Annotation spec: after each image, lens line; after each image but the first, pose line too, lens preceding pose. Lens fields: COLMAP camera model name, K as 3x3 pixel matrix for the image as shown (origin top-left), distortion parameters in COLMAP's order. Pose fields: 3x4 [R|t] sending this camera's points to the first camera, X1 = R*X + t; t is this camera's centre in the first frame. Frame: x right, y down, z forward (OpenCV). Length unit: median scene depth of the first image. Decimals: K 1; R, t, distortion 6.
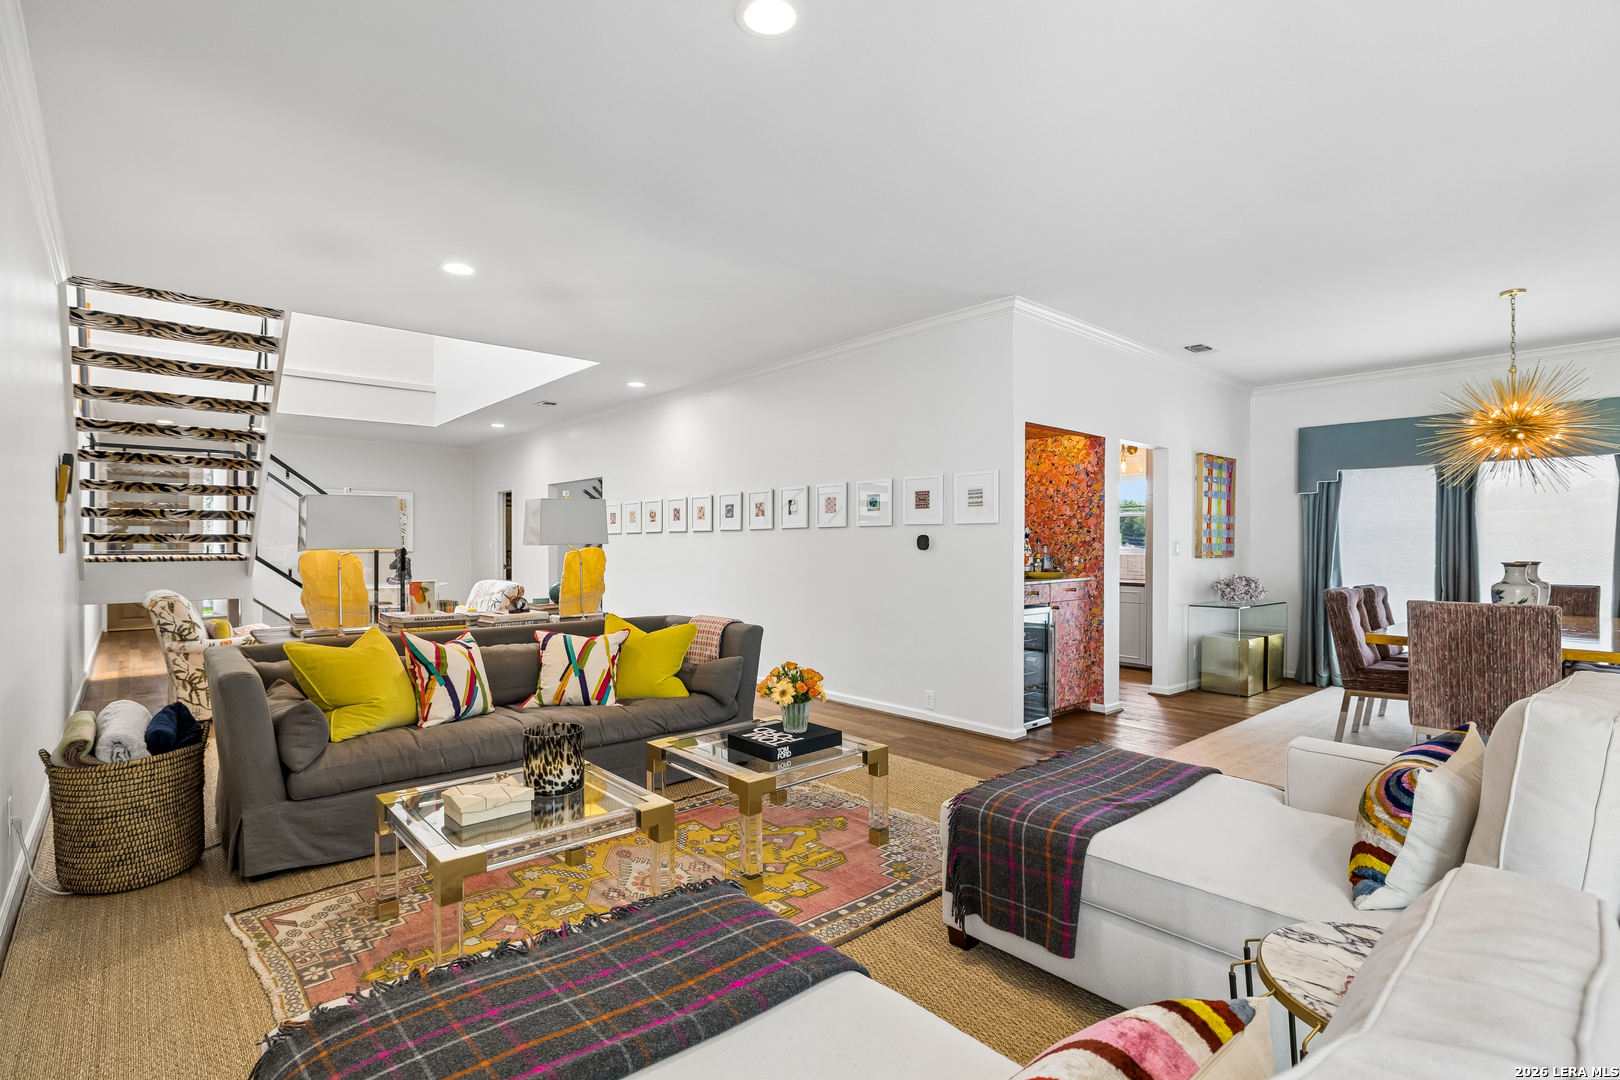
lens RADIAL K [[778.1, 0, 797.5], [0, 778.1, 549.4], [0, 0, 1]] dist [-0.008730, 0.004009]
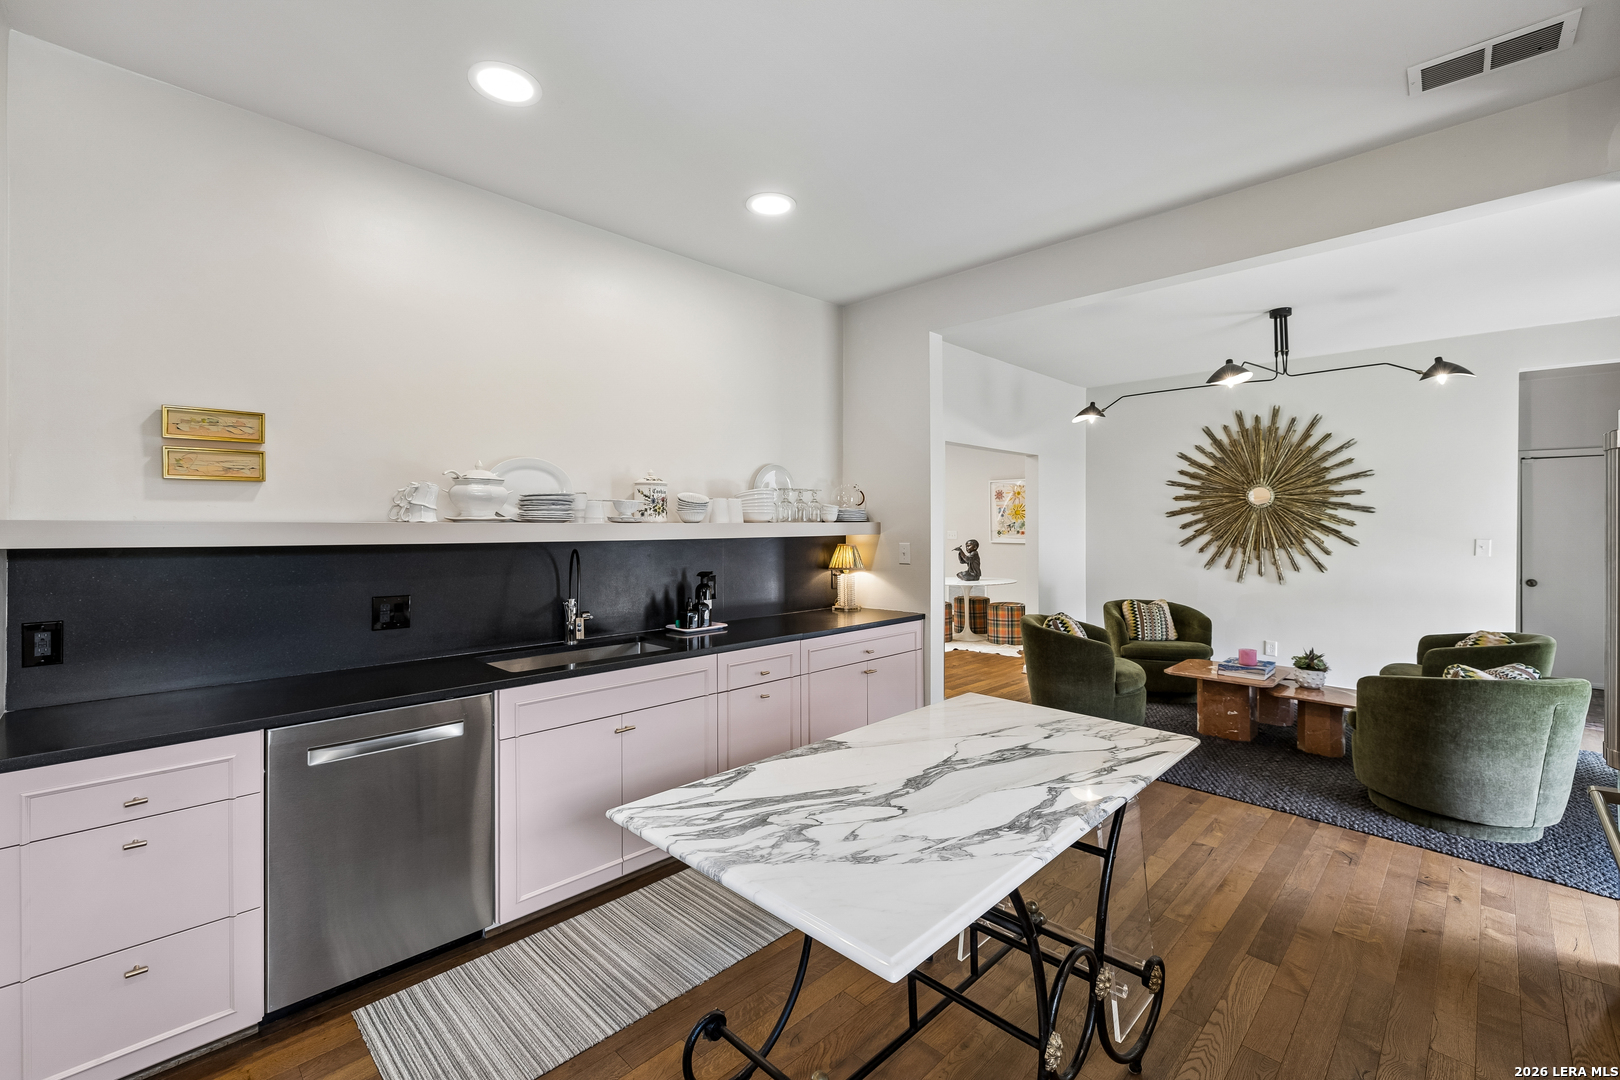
lens RADIAL K [[679.7, 0, 811.7], [0, 679.7, 527.2], [0, 0, 1]] dist [-0.001304, 0.000989]
pose [[0.088164, 0.001765, -0.996104, 0.712312], [-0.004208, 0.999990, 0.001399, -0.047987], [0.996097, 0.004068, 0.088171, 1.899043]]
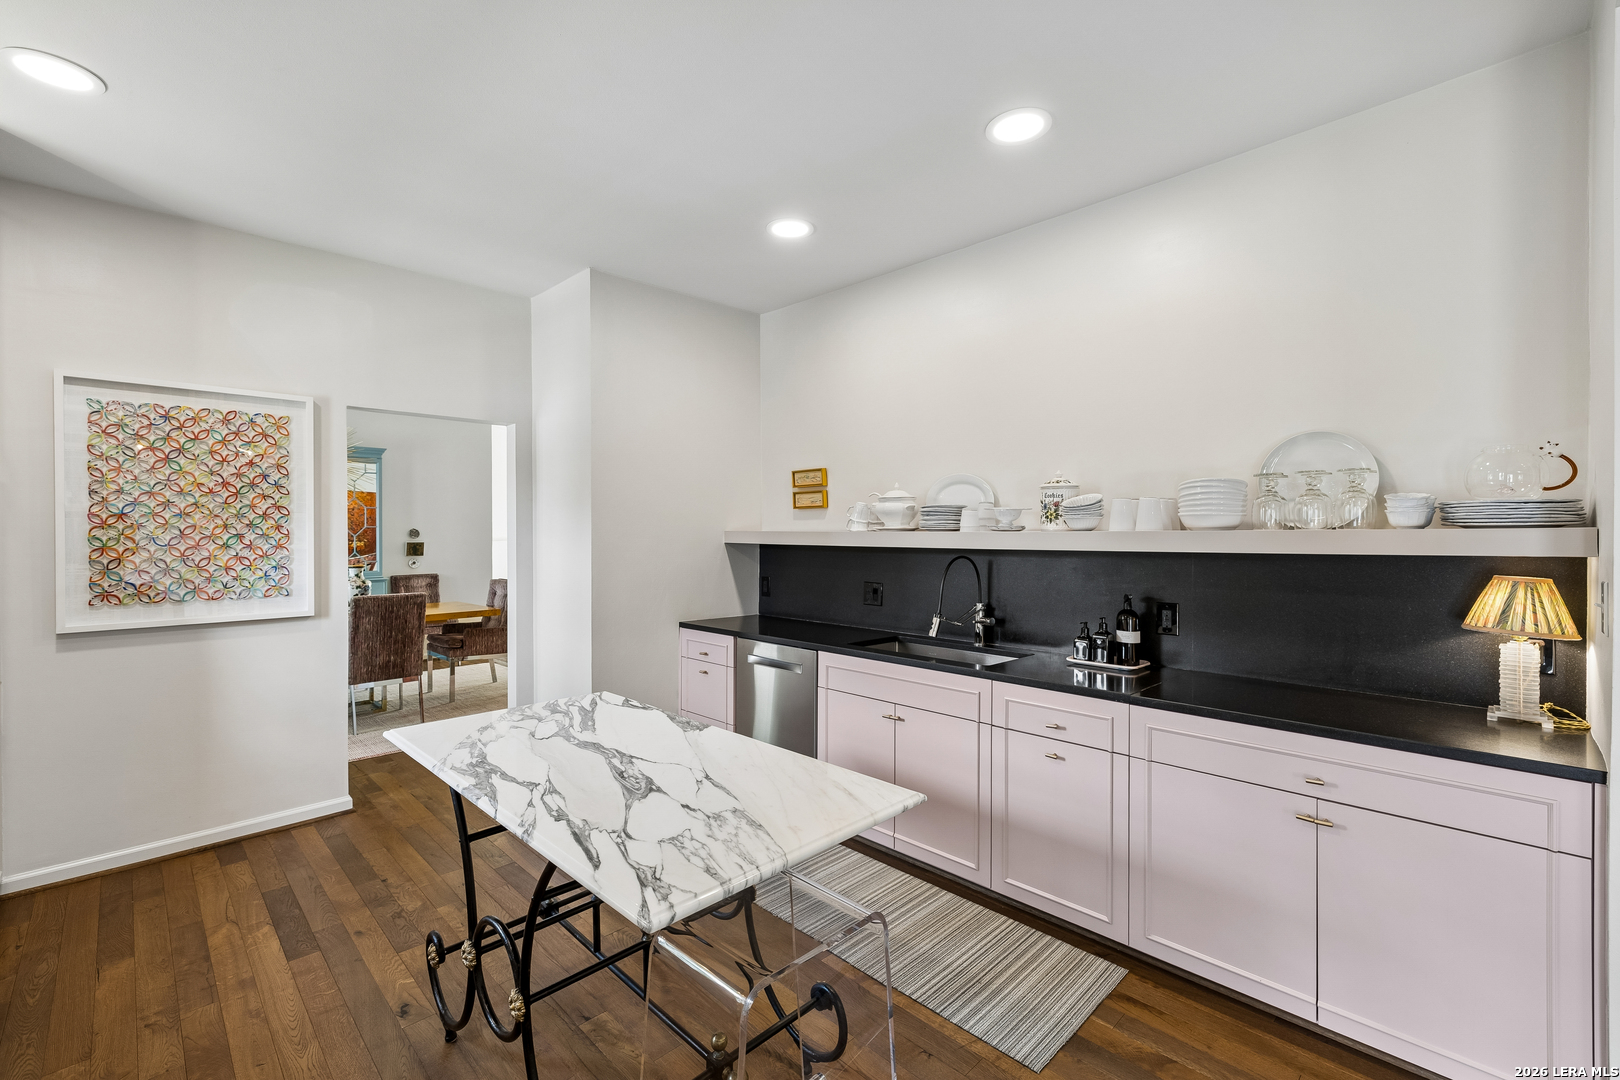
lens RADIAL K [[710.8, 0, 811.7], [0, 710.8, 533.7], [0, 0, 1]] dist [0.004311, 0.000492]
pose [[-0.997317, -0.003429, -0.073127, 0.248229], [-0.003915, 0.999971, 0.006498, -0.052122], [0.073103, 0.006767, -0.997301, 2.455134]]
